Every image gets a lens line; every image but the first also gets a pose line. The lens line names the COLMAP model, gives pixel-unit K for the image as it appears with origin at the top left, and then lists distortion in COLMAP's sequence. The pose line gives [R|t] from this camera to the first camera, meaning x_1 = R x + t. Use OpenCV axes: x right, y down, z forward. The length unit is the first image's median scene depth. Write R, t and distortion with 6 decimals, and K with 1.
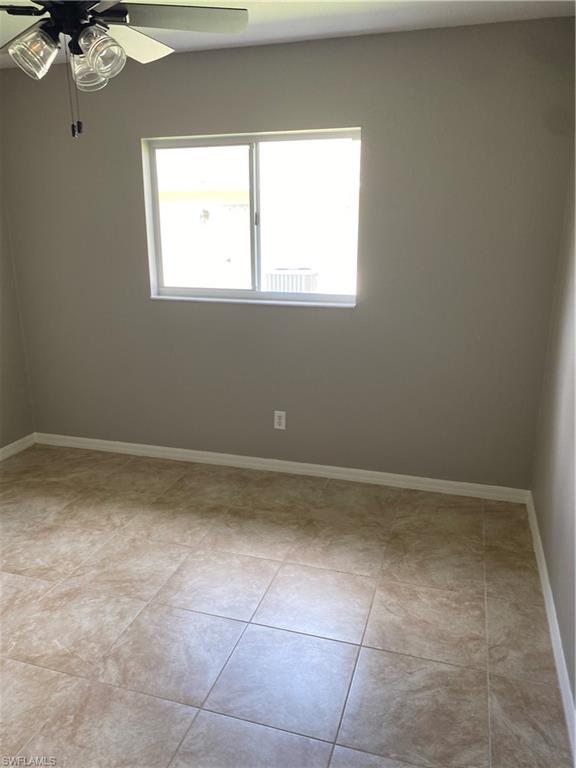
lens RADIAL K [[590.2, 0, 286.8], [0, 590.2, 386.9], [0, 0, 1]] dist [0.060887, 0.000049]
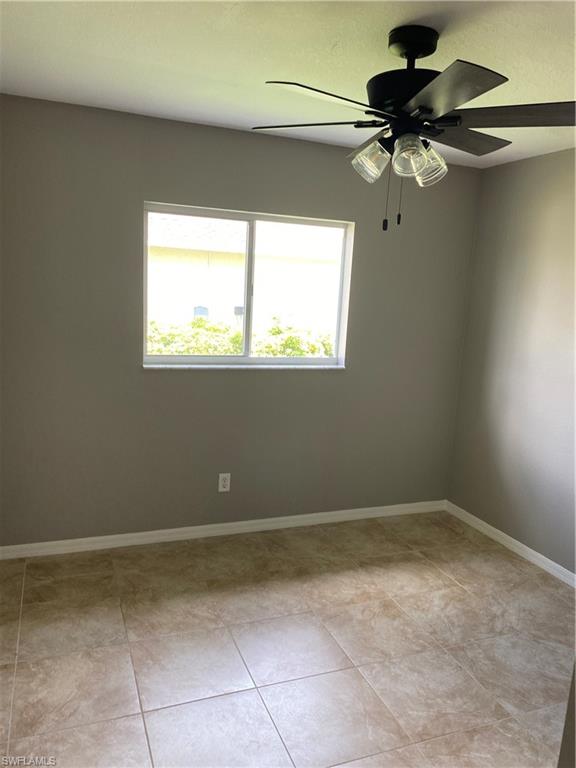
lens RADIAL K [[587.5, 0, 286.9], [0, 587.5, 384.2], [0, 0, 1]] dist [0.069141, -0.062649]
pose [[0.776234, -0.060524, 0.627533, -0.684532], [0.116494, 0.992010, -0.048422, -0.059736], [-0.619588, 0.110690, 0.777083, 0.172206]]
